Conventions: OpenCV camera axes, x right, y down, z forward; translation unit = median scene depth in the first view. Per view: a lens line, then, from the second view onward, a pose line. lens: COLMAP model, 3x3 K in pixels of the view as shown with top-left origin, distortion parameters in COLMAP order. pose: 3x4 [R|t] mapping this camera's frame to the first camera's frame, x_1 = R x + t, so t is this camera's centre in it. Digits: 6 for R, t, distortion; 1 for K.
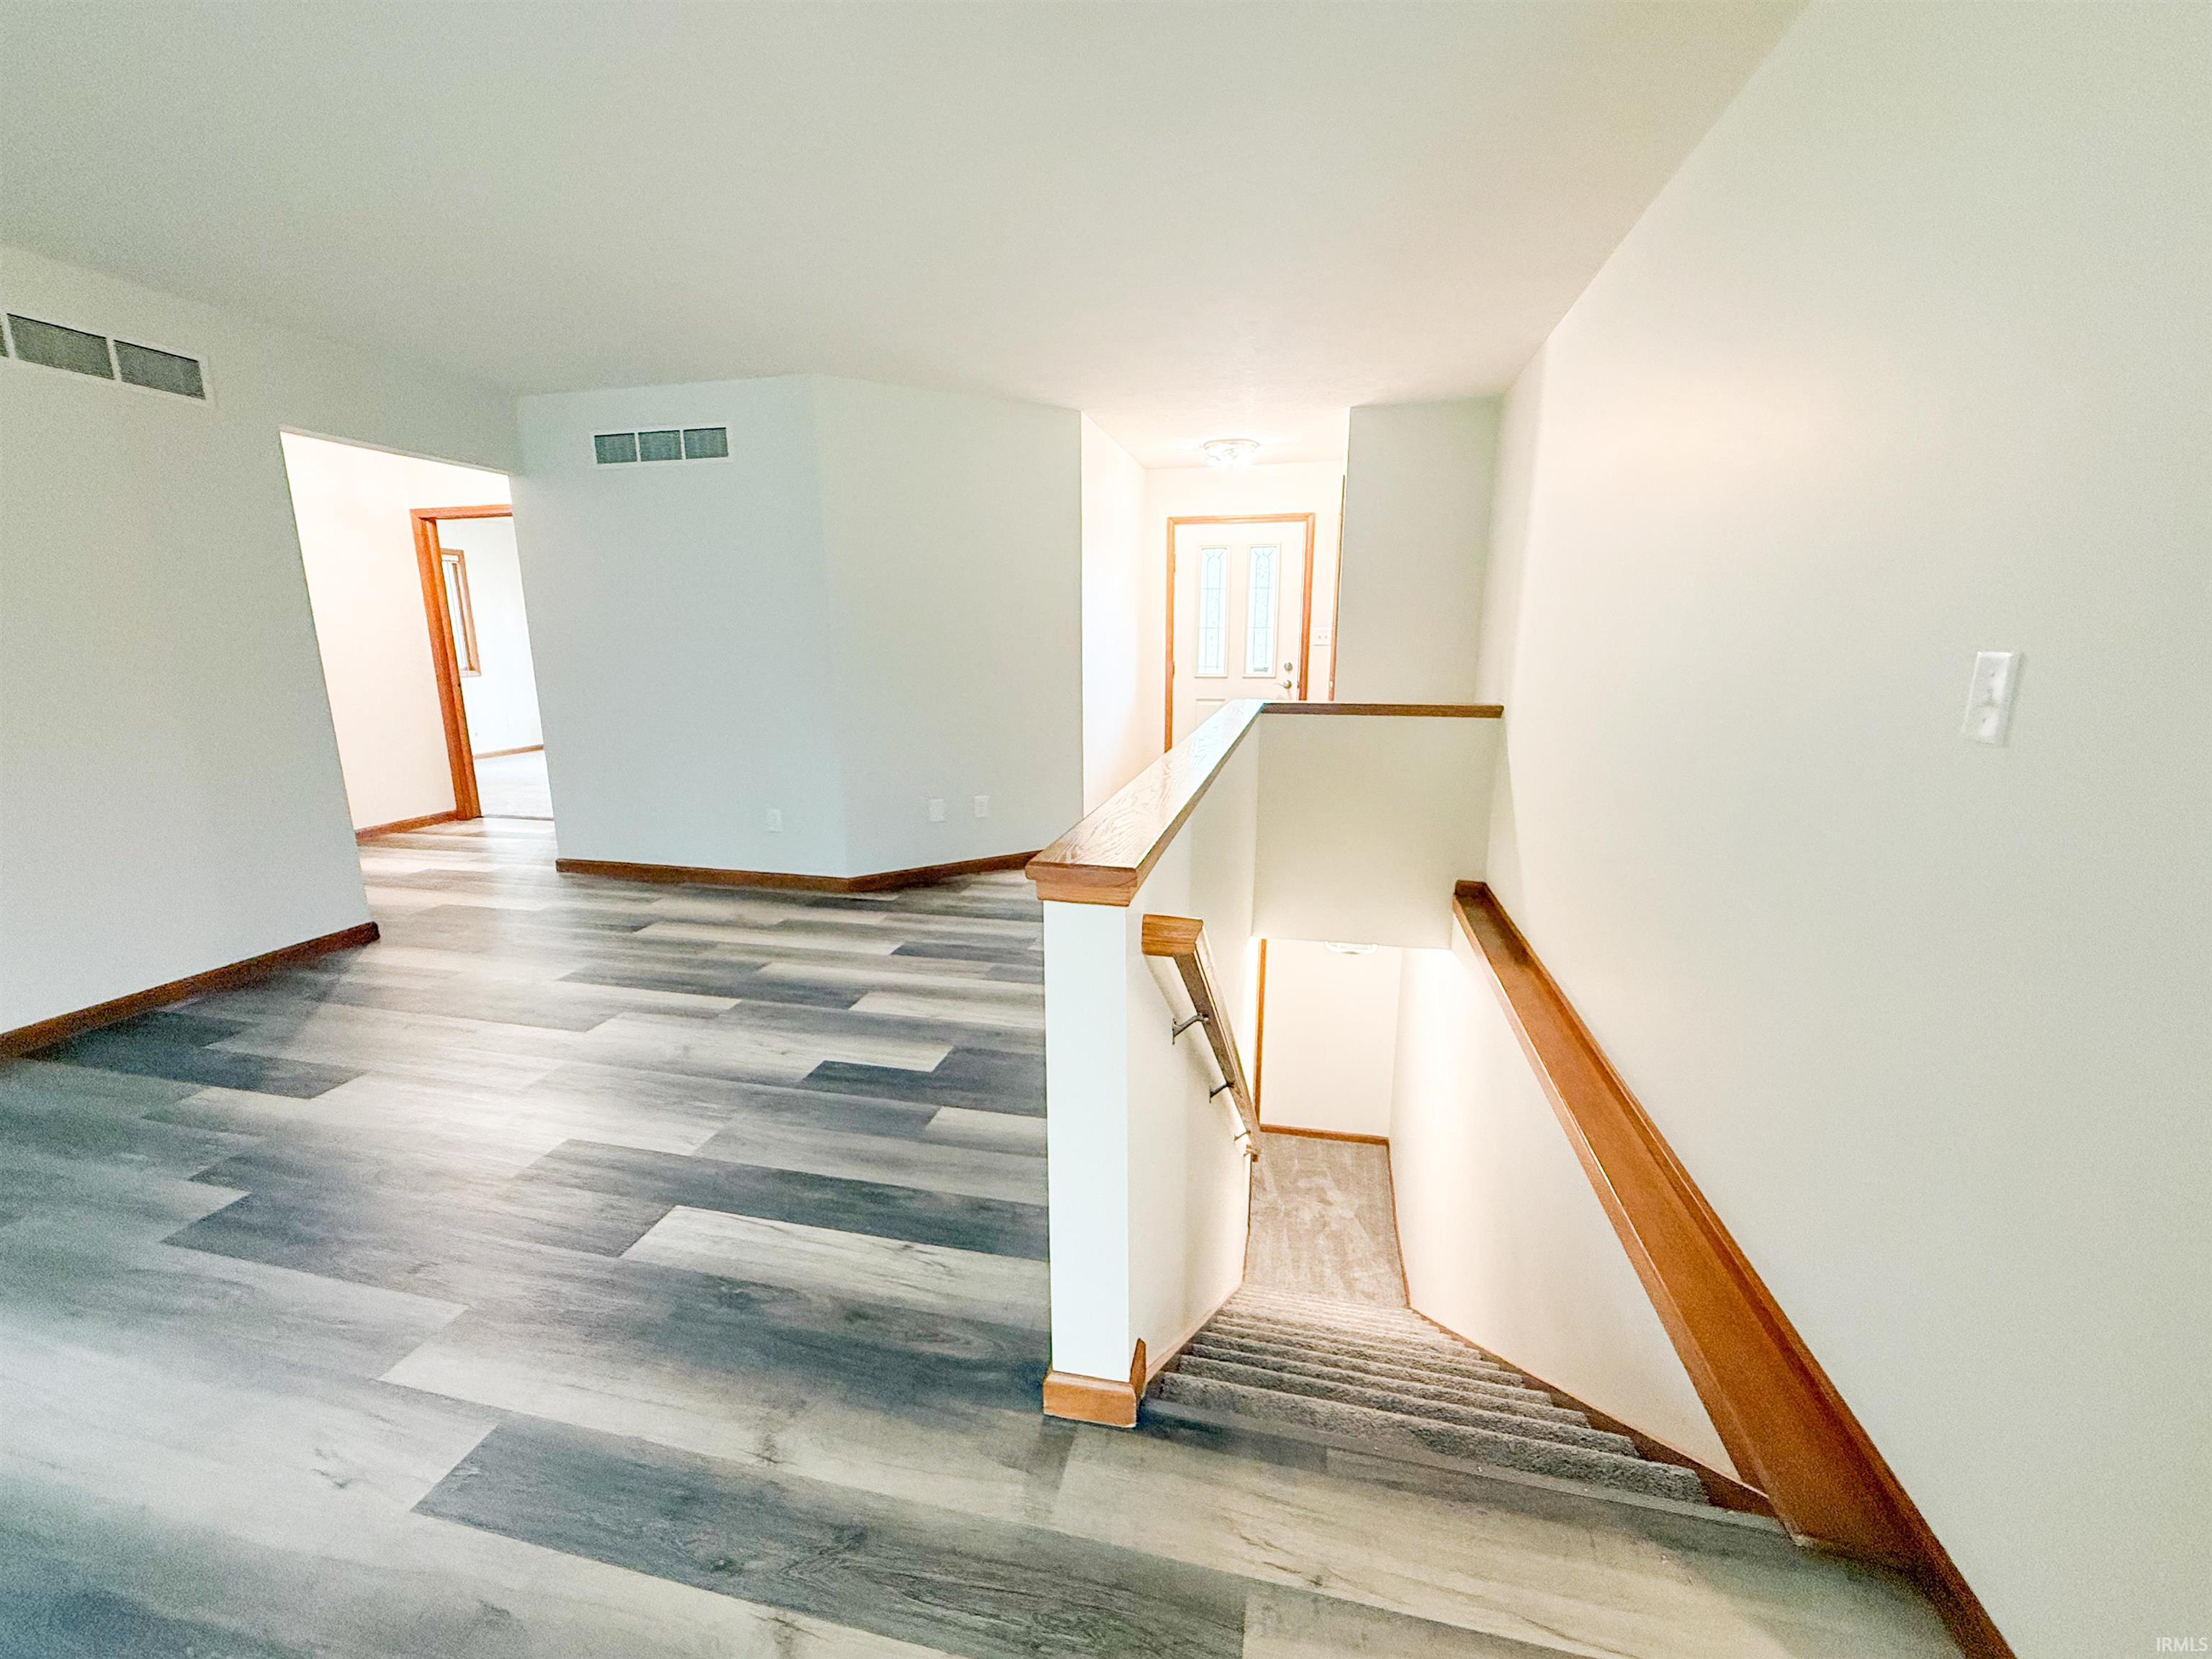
lens RADIAL K [[885.8, 0, 1115.8], [0, 885.8, 828.9], [0, 0, 1]] dist [-0.000021, 0.000544]
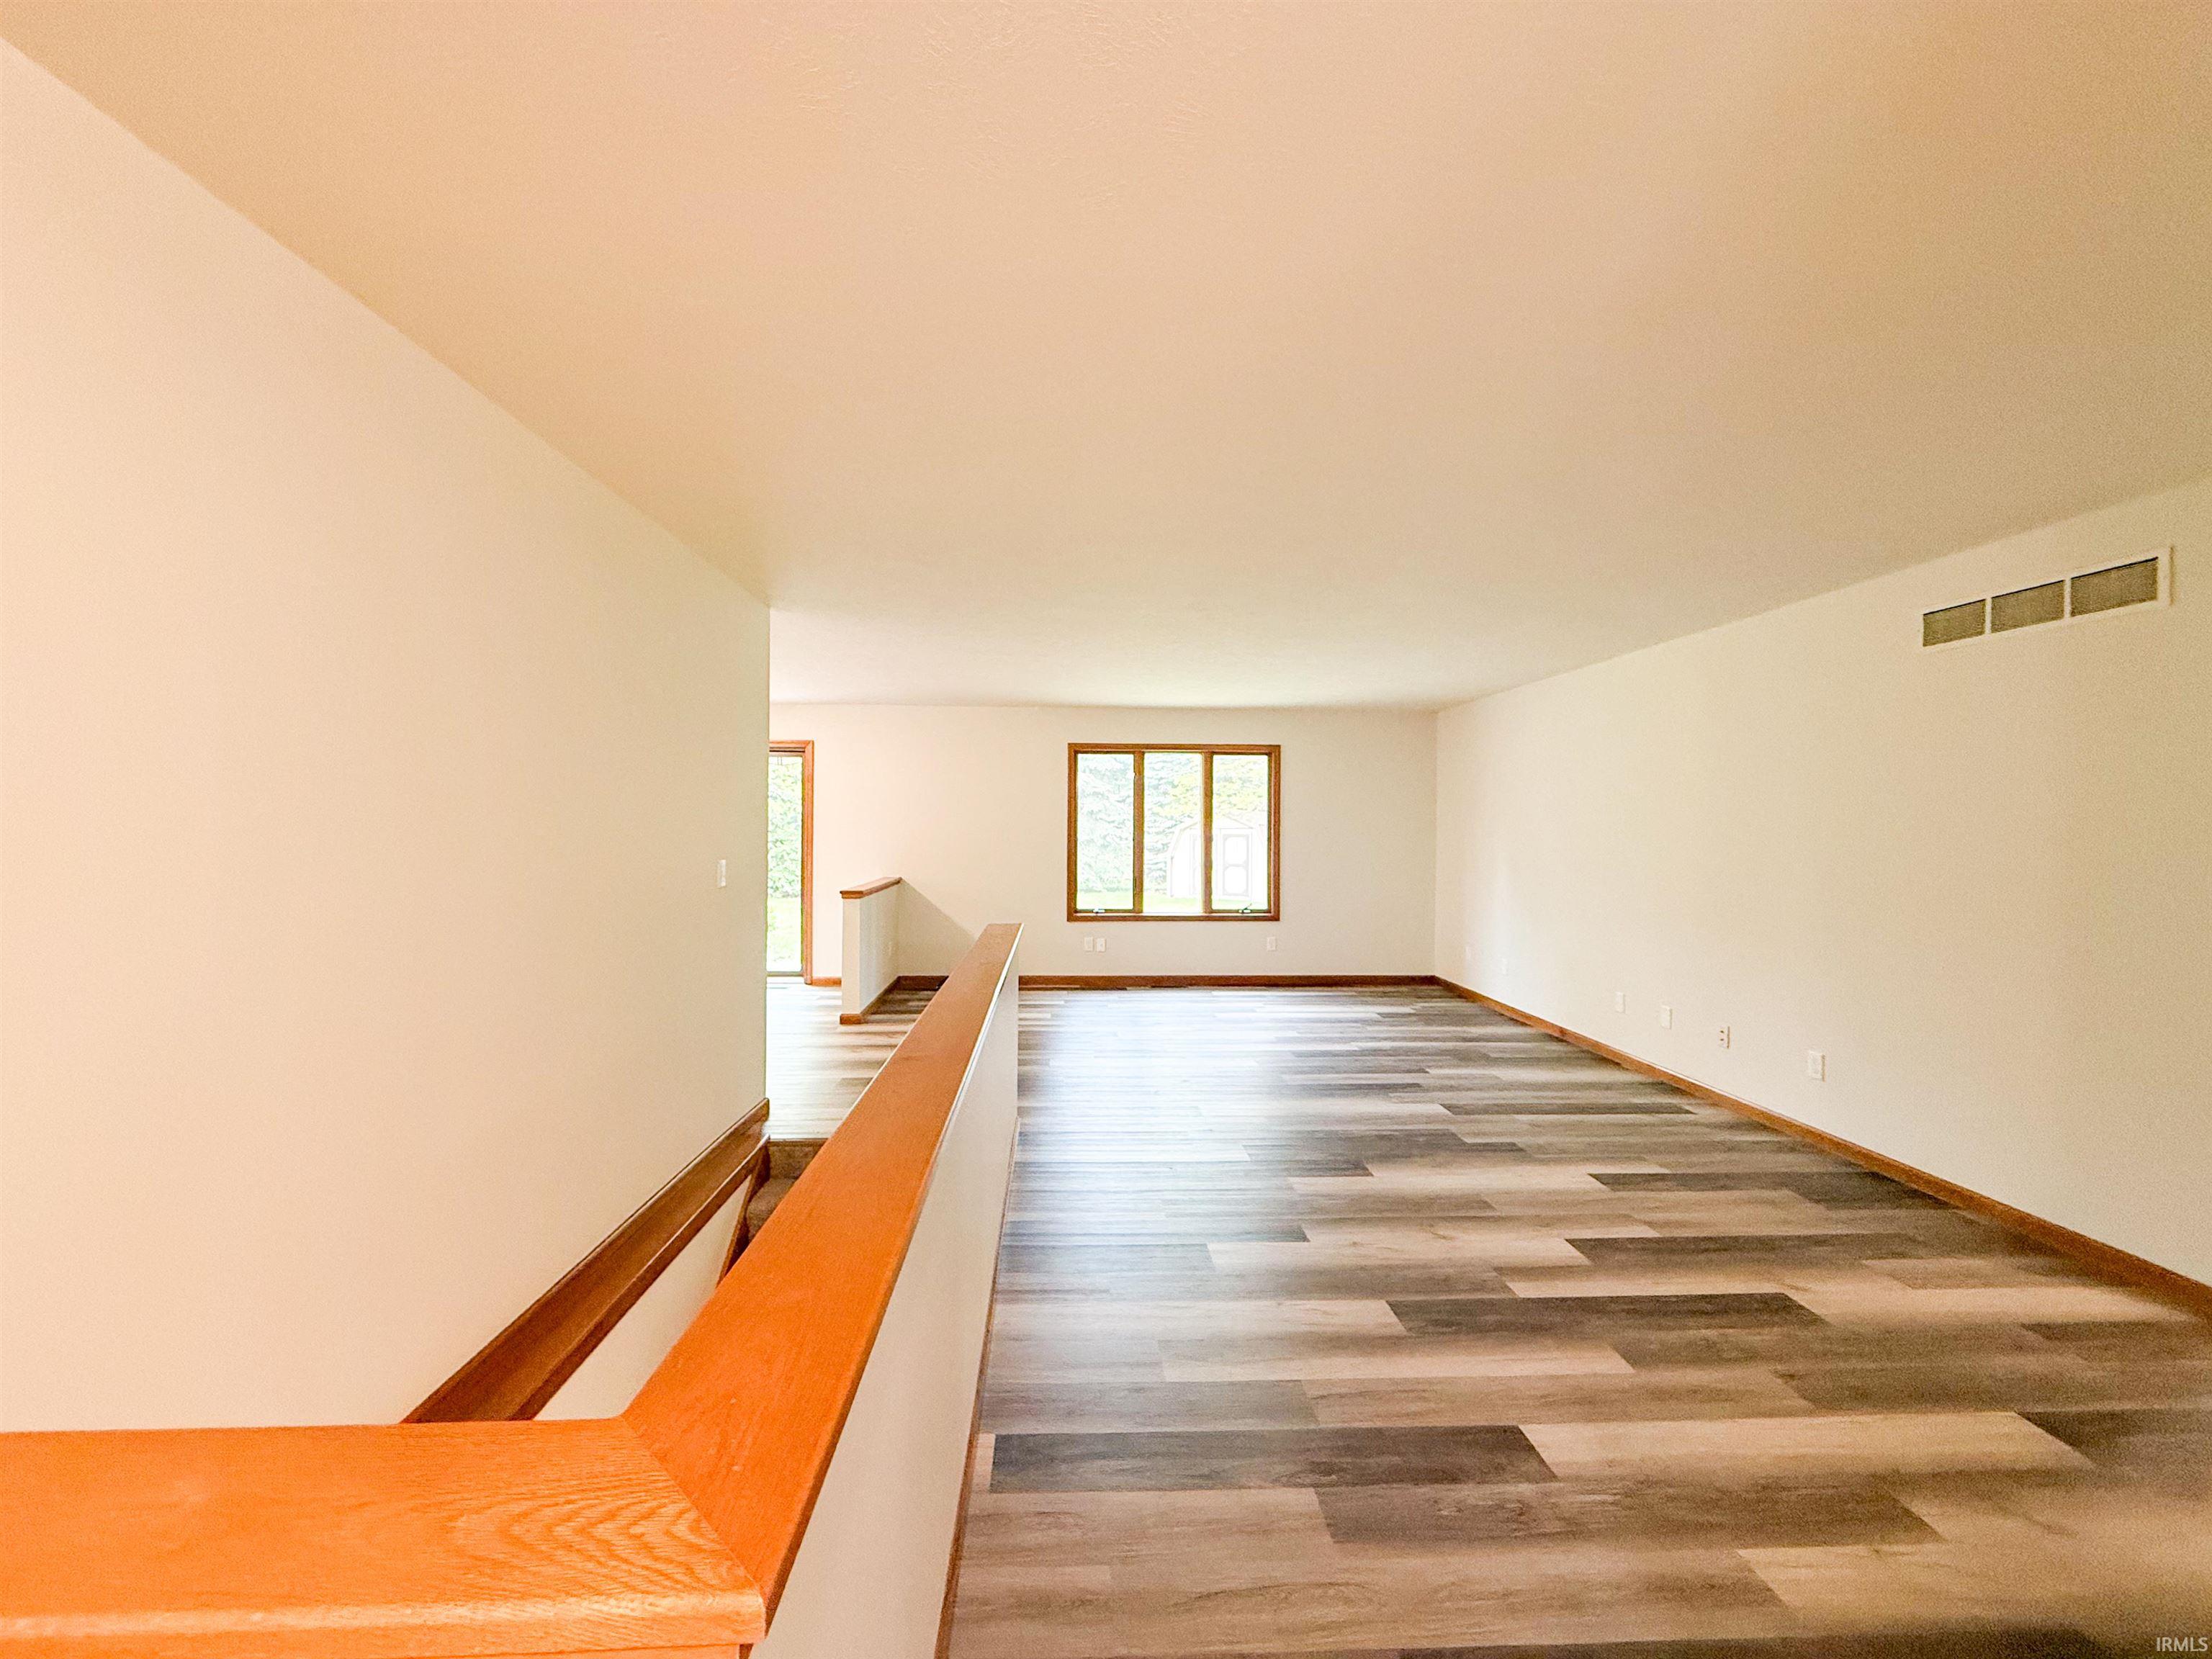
lens RADIAL K [[885.8, 0, 1090.3], [0, 885.8, 827.3], [0, 0, 1]] dist [-0.000021, 0.000544]
pose [[-0.967878, 0.003266, -0.251397, 0.171081], [-0.053288, 0.974533, 0.217822, -0.379924], [0.245706, 0.224222, -0.943055, 1.506275]]
